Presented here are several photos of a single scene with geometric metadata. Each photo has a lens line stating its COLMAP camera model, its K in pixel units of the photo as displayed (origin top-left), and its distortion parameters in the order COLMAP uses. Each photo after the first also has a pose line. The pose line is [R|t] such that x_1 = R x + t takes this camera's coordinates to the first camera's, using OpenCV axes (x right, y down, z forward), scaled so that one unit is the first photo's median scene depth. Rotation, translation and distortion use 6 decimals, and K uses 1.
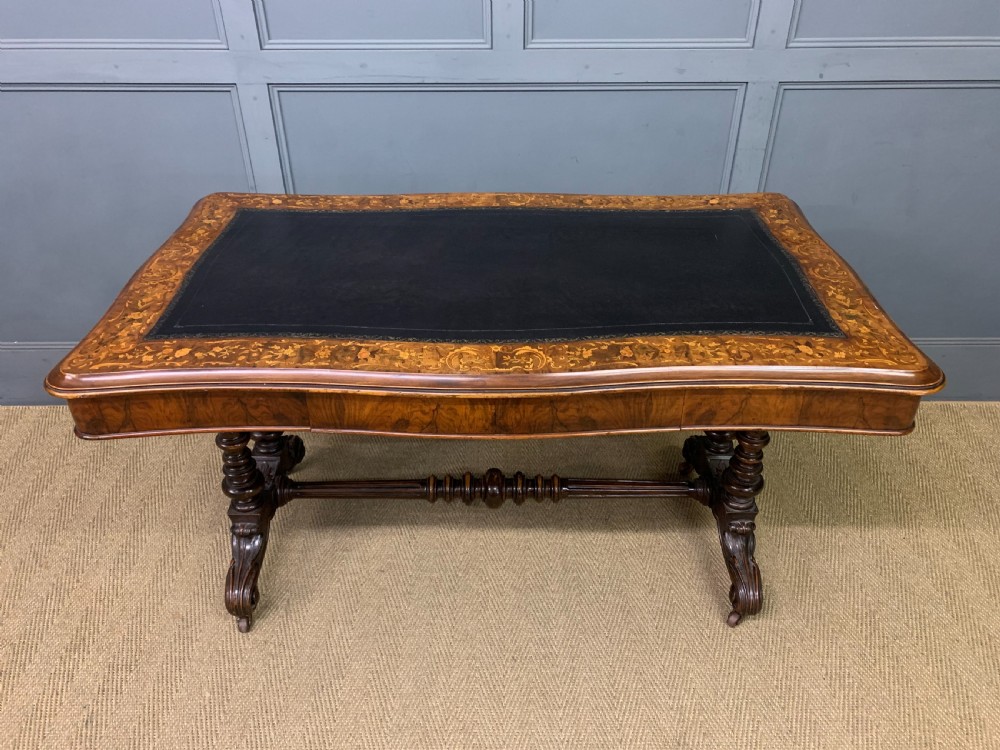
lens RADIAL K [[763.1, 0, 505.5], [0, 763.1, 366.8], [0, 0, 1]] dist [0.022238, -0.008032]
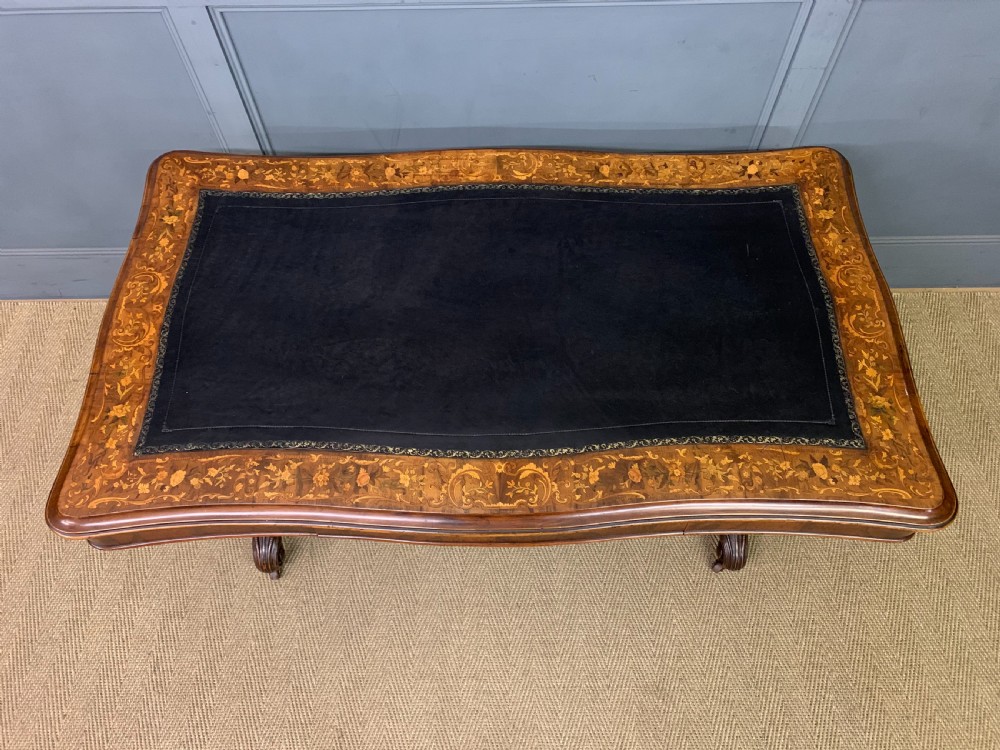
lens RADIAL K [[763.1, 0, 504.5], [0, 763.1, 368.0], [0, 0, 1]] dist [0.022238, -0.008032]
pose [[0.999952, -0.004111, -0.008938, 0.002626], [0.007634, 0.897325, 0.441304, -0.465628], [0.006206, -0.441351, 0.897313, 0.155083]]
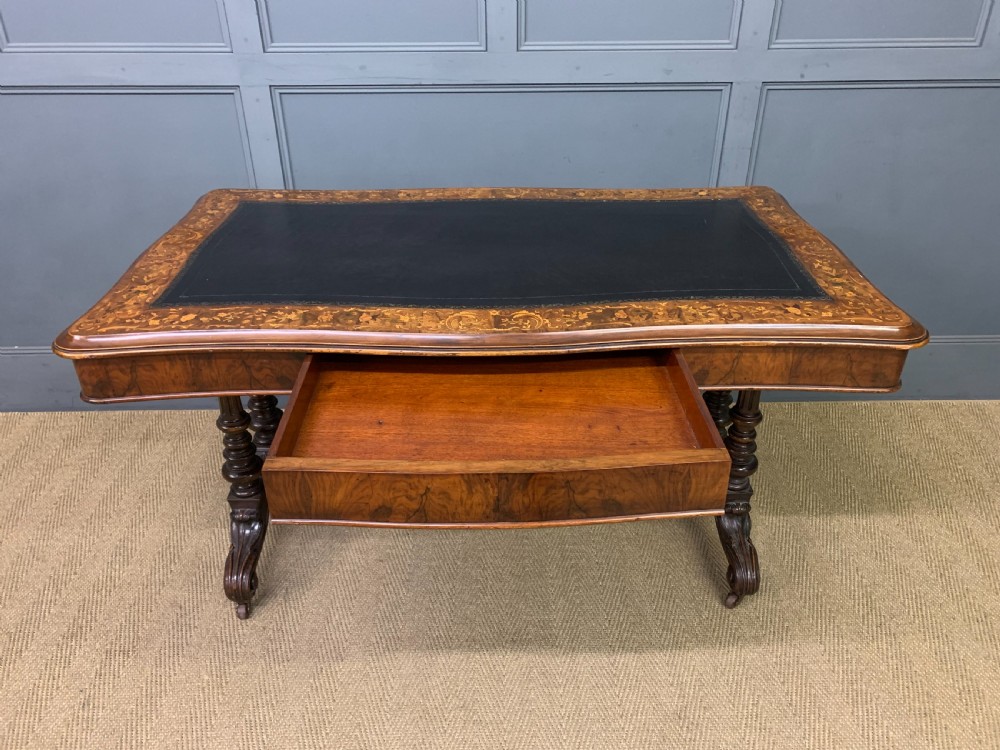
lens RADIAL K [[763.1, 0, 506.7], [0, 763.1, 371.5], [0, 0, 1]] dist [0.022238, -0.008032]
pose [[0.999912, -0.008493, 0.010144, -0.005458], [0.009036, 0.998459, -0.054752, 0.092383], [-0.009663, 0.054839, 0.998448, -0.018730]]
